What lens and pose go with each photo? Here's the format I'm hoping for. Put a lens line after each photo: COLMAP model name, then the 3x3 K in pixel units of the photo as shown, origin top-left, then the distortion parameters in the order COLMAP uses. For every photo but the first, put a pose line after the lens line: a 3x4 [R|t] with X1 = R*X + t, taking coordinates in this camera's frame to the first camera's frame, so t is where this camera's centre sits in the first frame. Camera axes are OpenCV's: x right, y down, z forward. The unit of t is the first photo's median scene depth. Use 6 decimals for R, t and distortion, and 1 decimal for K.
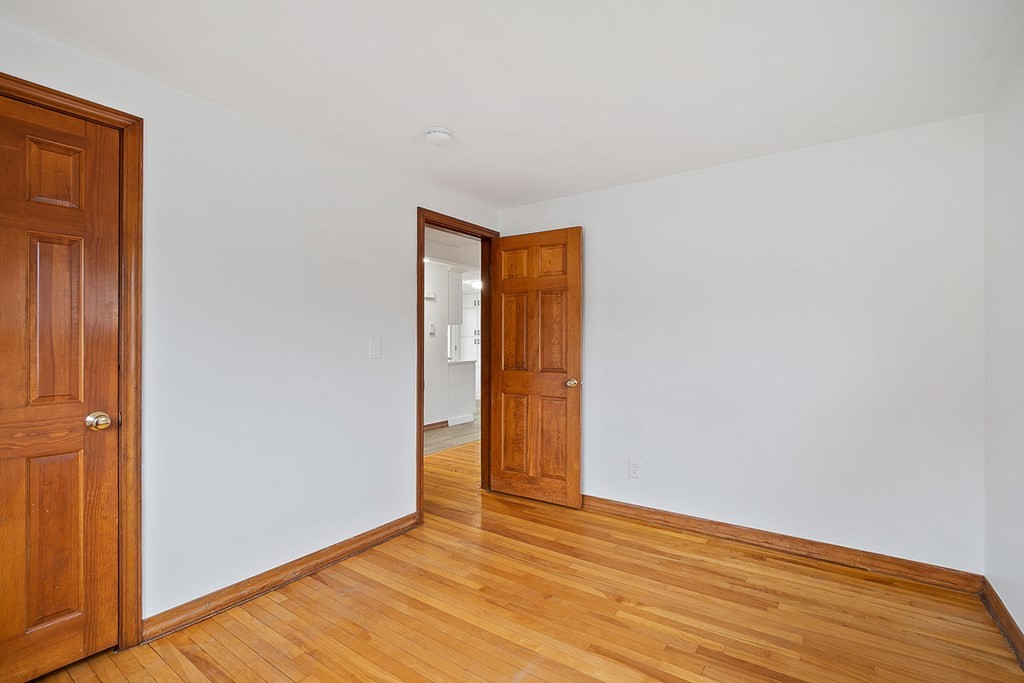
lens RADIAL K [[467.8, 0, 499.3], [0, 467.8, 345.9], [0, 0, 1]] dist [-0.001852, -0.000007]
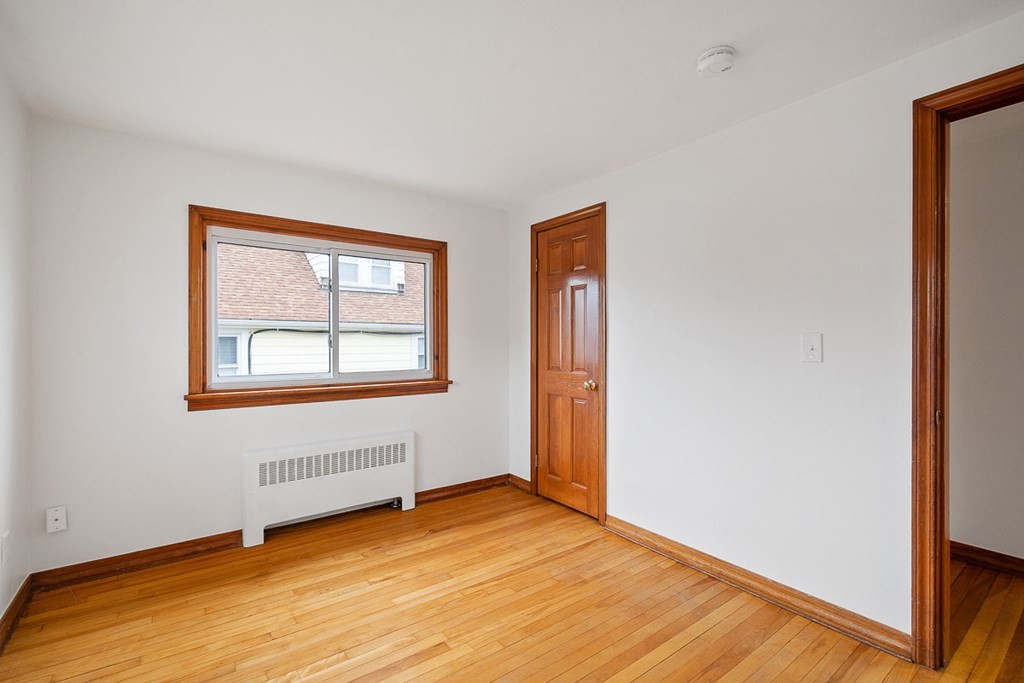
lens RADIAL K [[470.1, 0, 496.9], [0, 470.1, 341.8], [0, 0, 1]] dist [-0.000730, -0.000588]
pose [[-0.331214, 0.003695, -0.943548, 0.794628], [-0.002254, 0.999986, 0.004707, -0.009414], [0.943553, 0.003686, -0.331201, 1.059800]]
